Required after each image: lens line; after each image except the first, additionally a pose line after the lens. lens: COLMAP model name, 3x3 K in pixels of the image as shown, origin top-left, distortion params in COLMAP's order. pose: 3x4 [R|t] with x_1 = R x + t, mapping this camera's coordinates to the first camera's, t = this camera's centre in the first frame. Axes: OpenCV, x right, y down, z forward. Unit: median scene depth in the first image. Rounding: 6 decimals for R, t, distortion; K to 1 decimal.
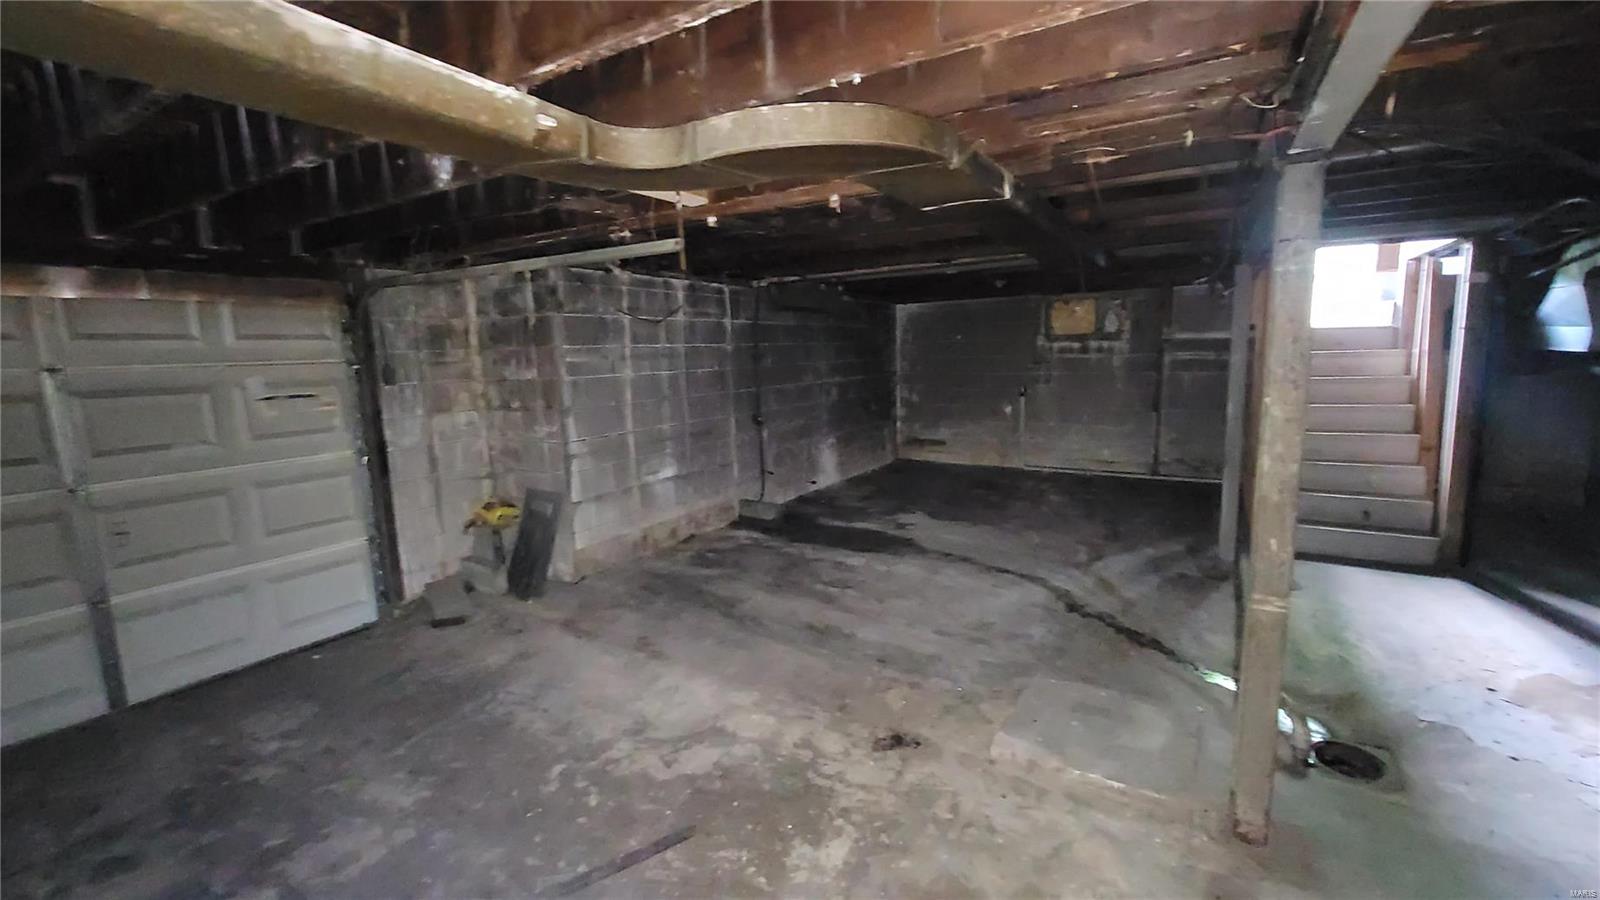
lens RADIAL K [[652.9, 0, 797.5], [0, 652.9, 449.5], [0, 0, 1]] dist [-0.004429, 0.000191]
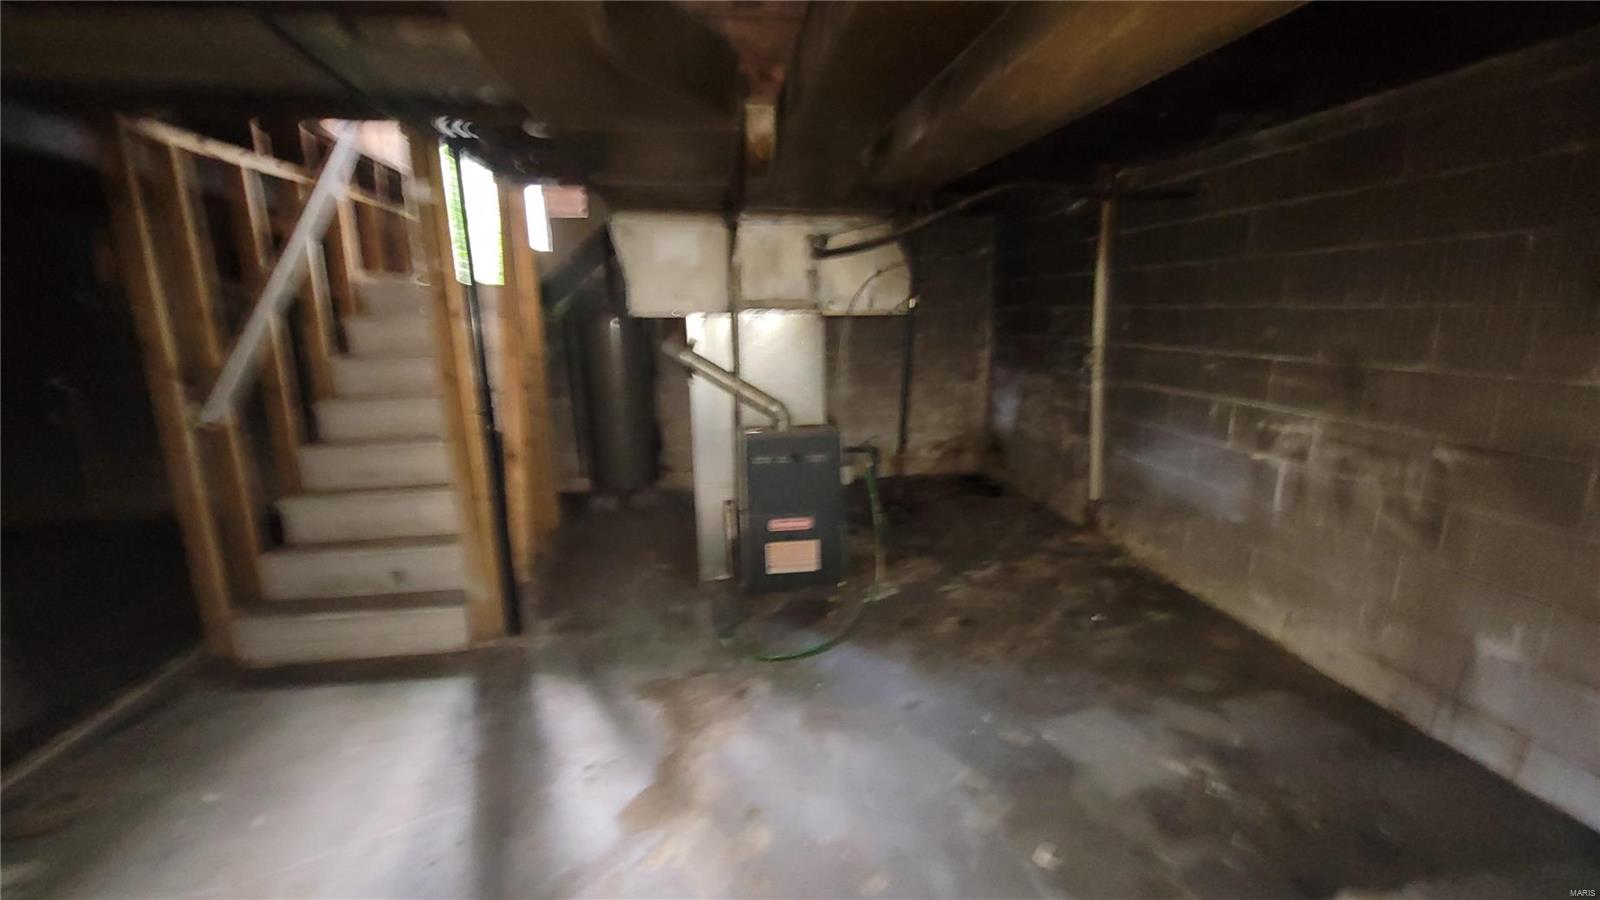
lens RADIAL K [[642.8, 0, 803.0], [0, 642.8, 444.7], [0, 0, 1]] dist [-0.001543, -0.000103]
pose [[0.765900, -0.116400, 0.632335, 0.751703], [0.087363, 0.993195, 0.077011, -0.039572], [-0.636996, -0.003740, 0.770858, 0.252348]]
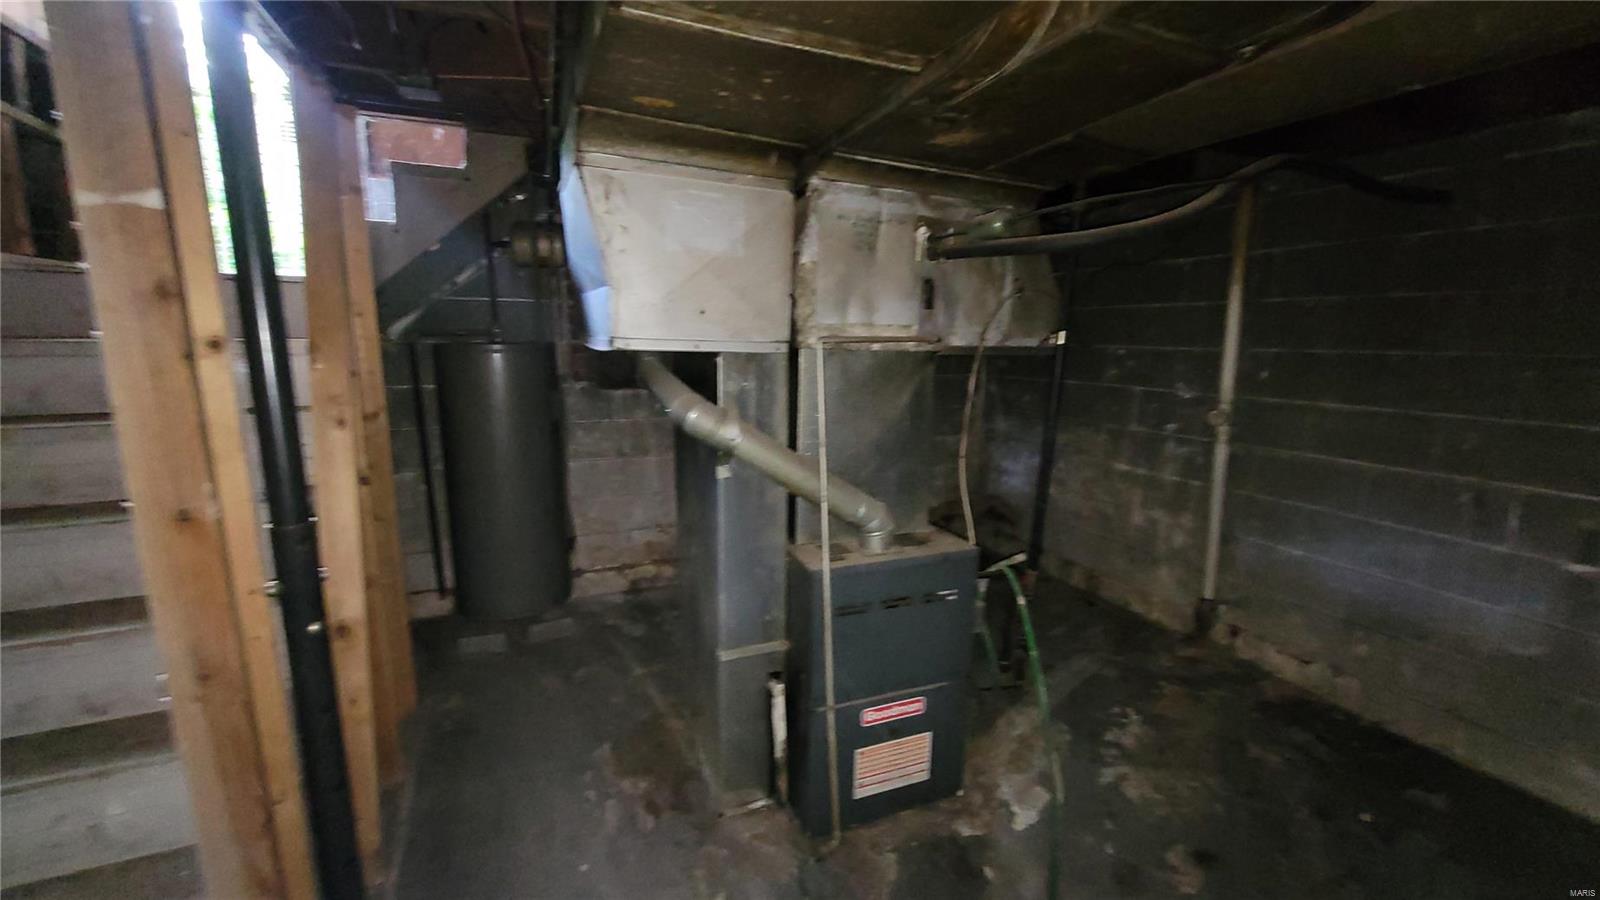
lens RADIAL K [[655.8, 0, 798.0], [0, 655.8, 460.6], [0, 0, 1]] dist [-0.017173, 0.000038]
pose [[0.573674, -0.121476, 0.810026, 0.819155], [0.094553, 0.992151, 0.081825, -0.094400], [-0.813608, 0.029649, 0.580657, 0.581850]]
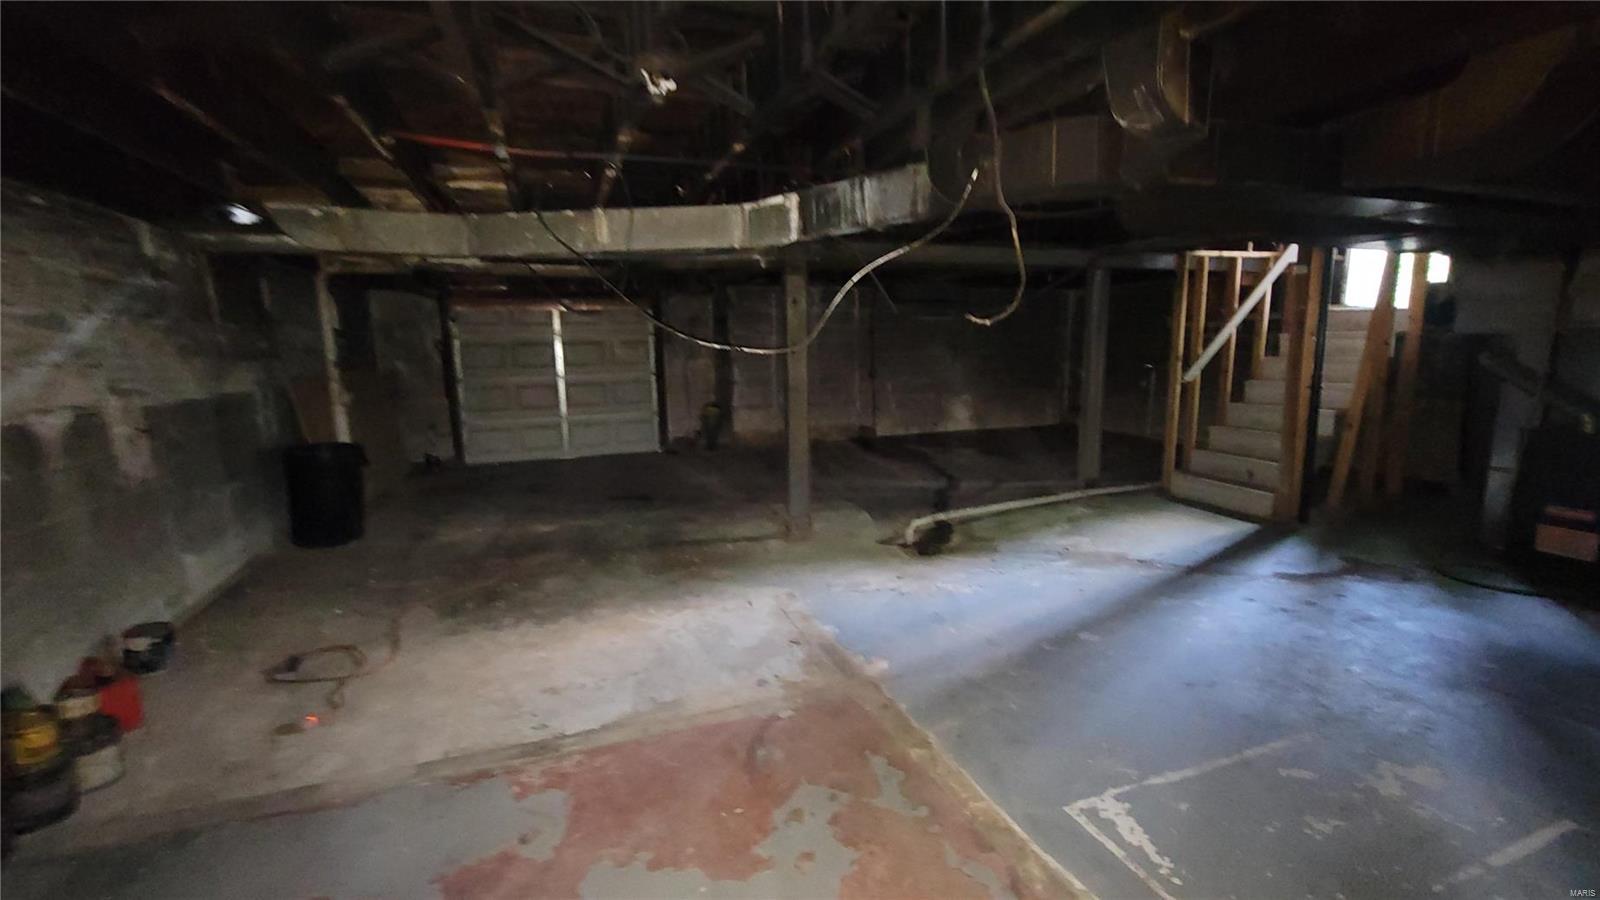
lens RADIAL K [[652.9, 0, 797.5], [0, 652.9, 449.5], [0, 0, 1]] dist [-0.004429, 0.000191]
pose [[0.781687, 0.114706, -0.613032, 0.899594], [-0.092490, 0.993393, 0.067940, 0.049042], [0.616775, 0.003592, 0.787131, -0.393538]]
